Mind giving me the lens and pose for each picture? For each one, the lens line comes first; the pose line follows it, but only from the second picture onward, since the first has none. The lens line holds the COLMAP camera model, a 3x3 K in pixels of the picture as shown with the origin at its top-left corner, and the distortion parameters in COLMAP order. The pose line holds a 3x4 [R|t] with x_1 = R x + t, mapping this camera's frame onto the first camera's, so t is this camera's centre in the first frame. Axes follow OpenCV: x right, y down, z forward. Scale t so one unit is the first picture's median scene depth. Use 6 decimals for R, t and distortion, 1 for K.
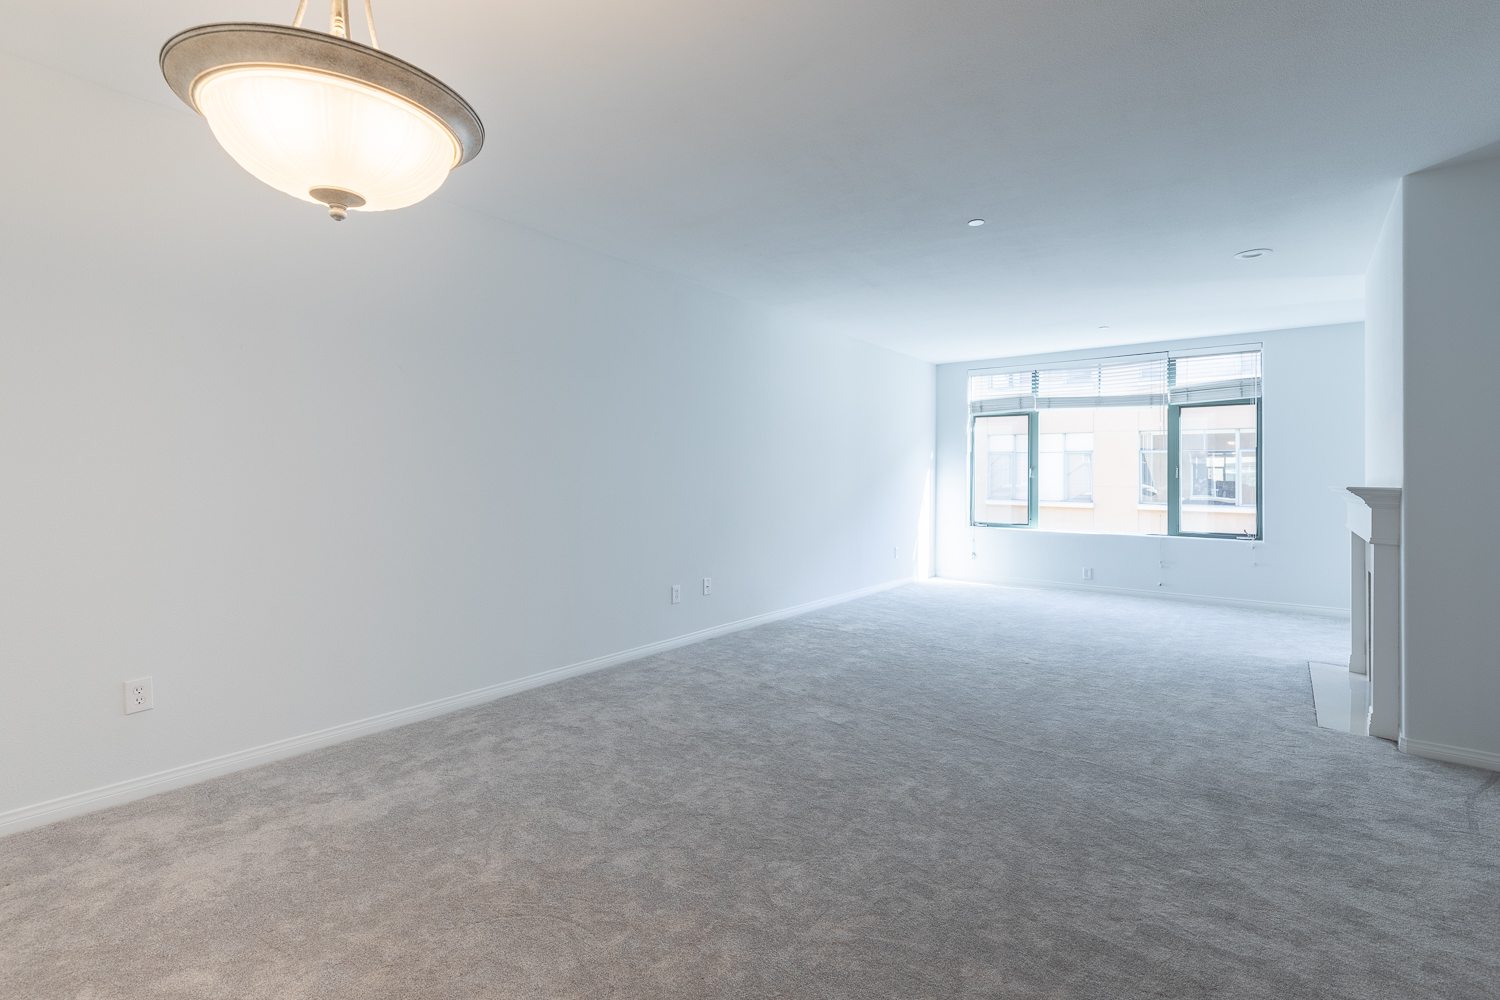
lens RADIAL K [[692.8, 0, 752.5], [0, 692.8, 457.2], [0, 0, 1]] dist [0.001732, -0.000352]
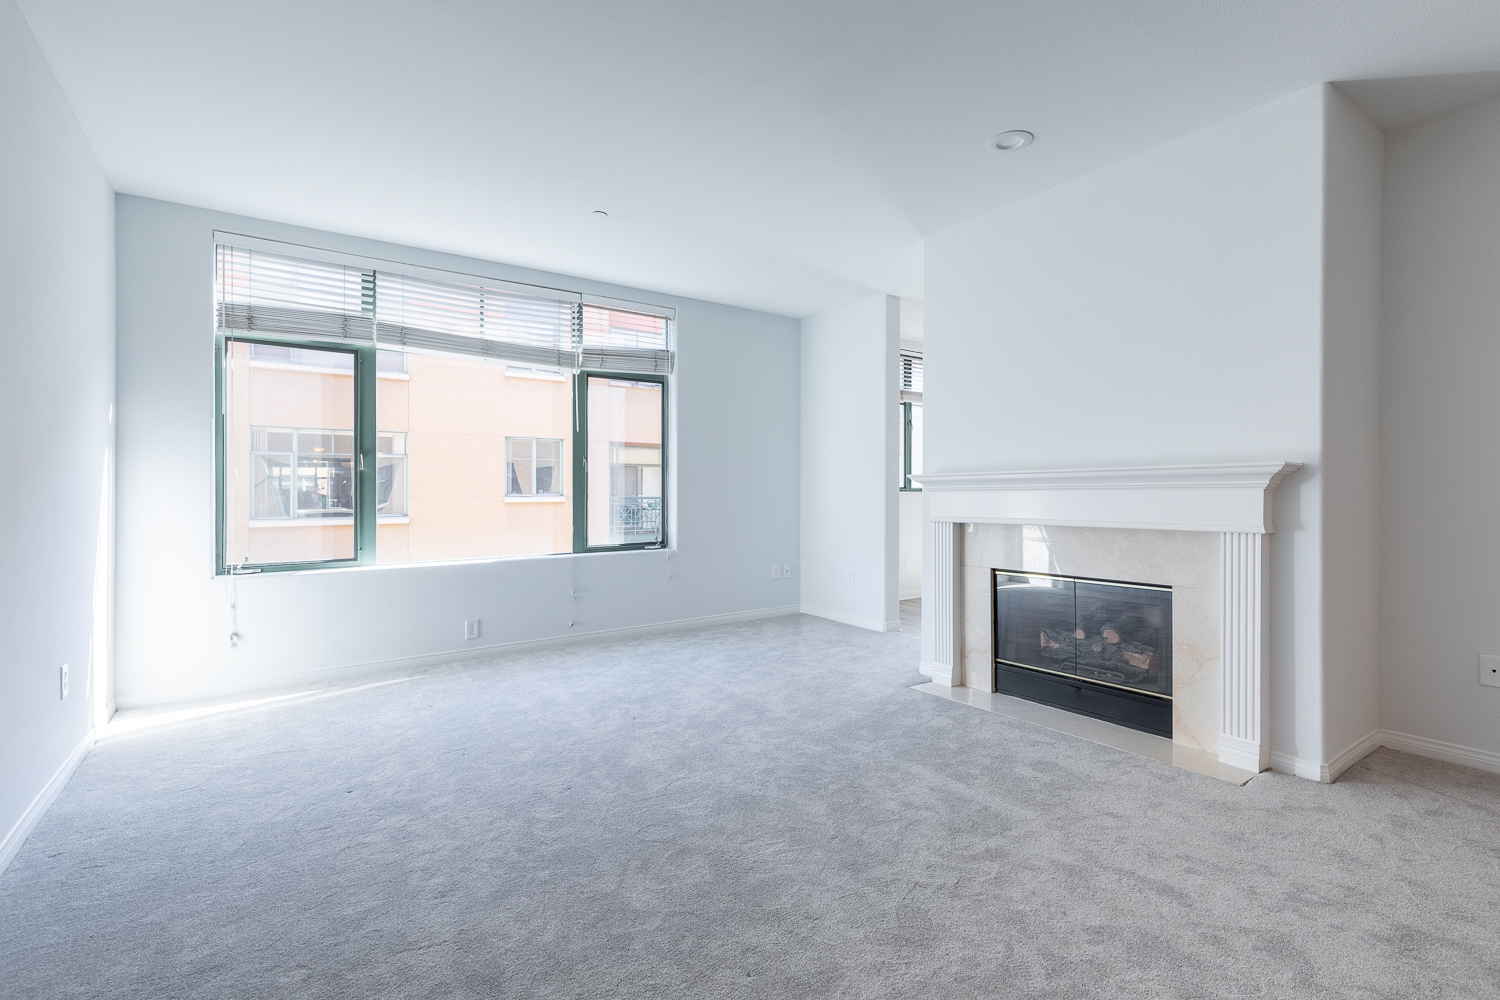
lens RADIAL K [[676.1, 0, 749.9], [0, 676.1, 501.2], [0, 0, 1]] dist [0.000495, -0.000058]
pose [[0.286762, -0.022676, 0.957734, -0.012383], [-0.017494, 0.999429, 0.028901, 0.032260], [-0.957842, -0.025042, 0.286201, 0.566148]]
